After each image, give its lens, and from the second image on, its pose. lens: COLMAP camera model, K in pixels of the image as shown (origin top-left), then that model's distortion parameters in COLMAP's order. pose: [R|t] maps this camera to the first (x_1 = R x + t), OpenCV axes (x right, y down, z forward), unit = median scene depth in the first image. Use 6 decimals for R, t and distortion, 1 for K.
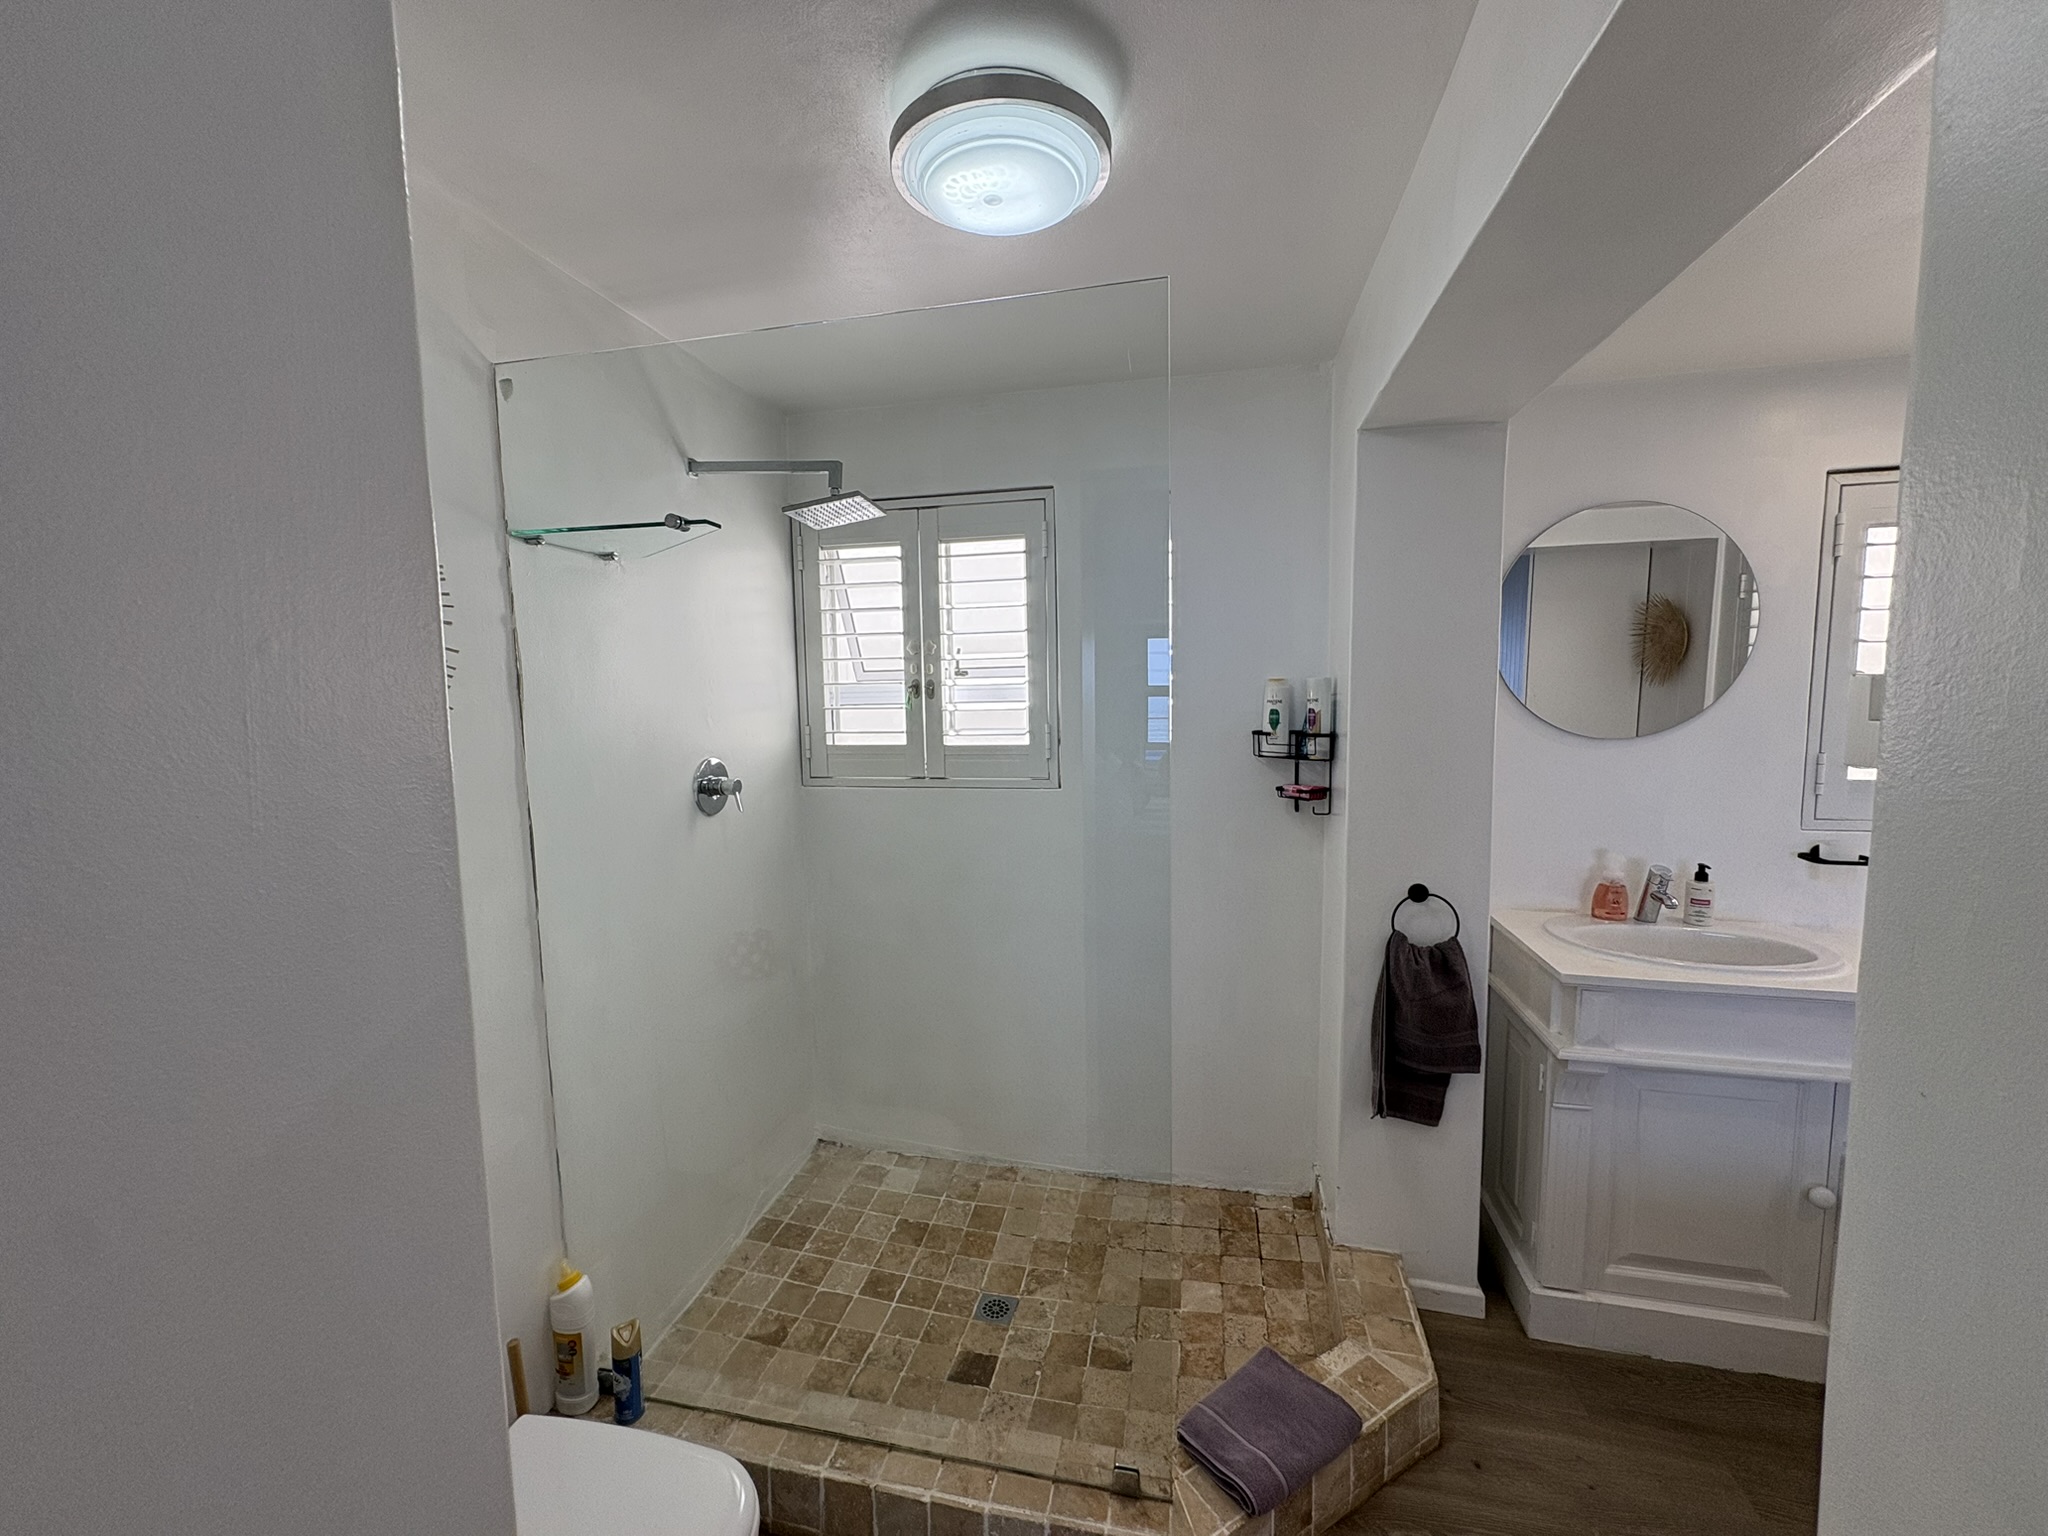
lens RADIAL K [[833.2, 0, 974.5], [0, 833.2, 760.4], [0, 0, 1]] dist [-0.000664, 0.000867]
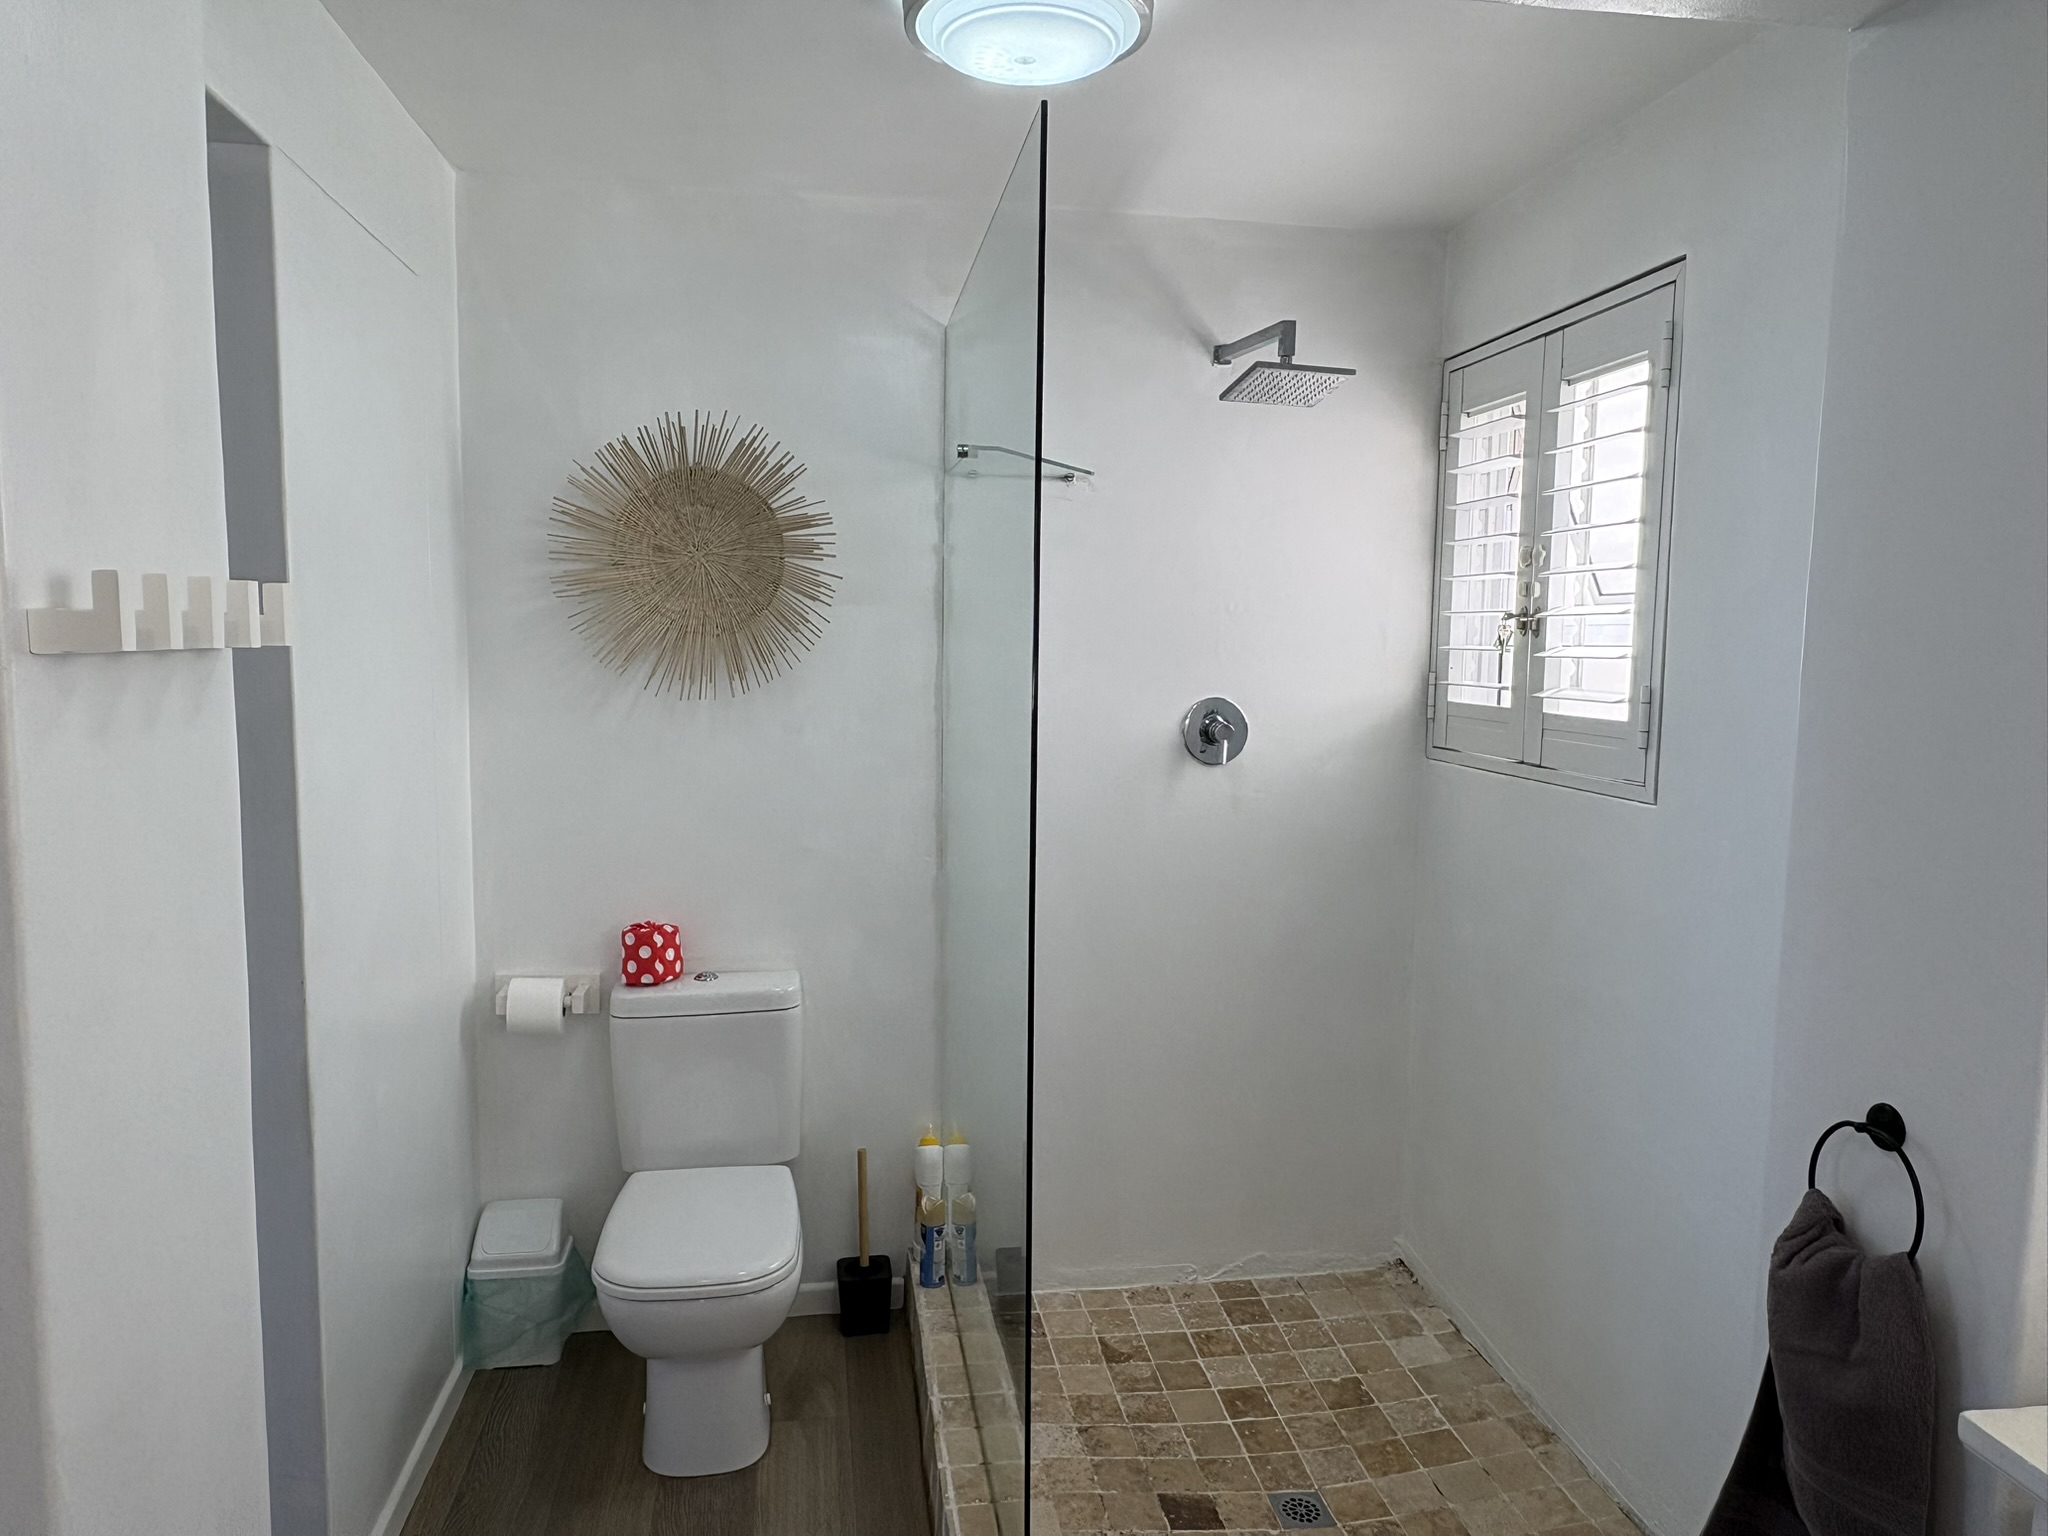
lens RADIAL K [[1342.4, 0, 1012.0], [0, 1342.4, 767.4], [0, 0, 1]] dist [-0.007376, 0.000922]
pose [[0.354128, 0.114278, -0.928189, 0.830994], [-0.100784, 0.991389, 0.083608, -0.024231], [0.929751, 0.063939, 0.362596, 0.301519]]
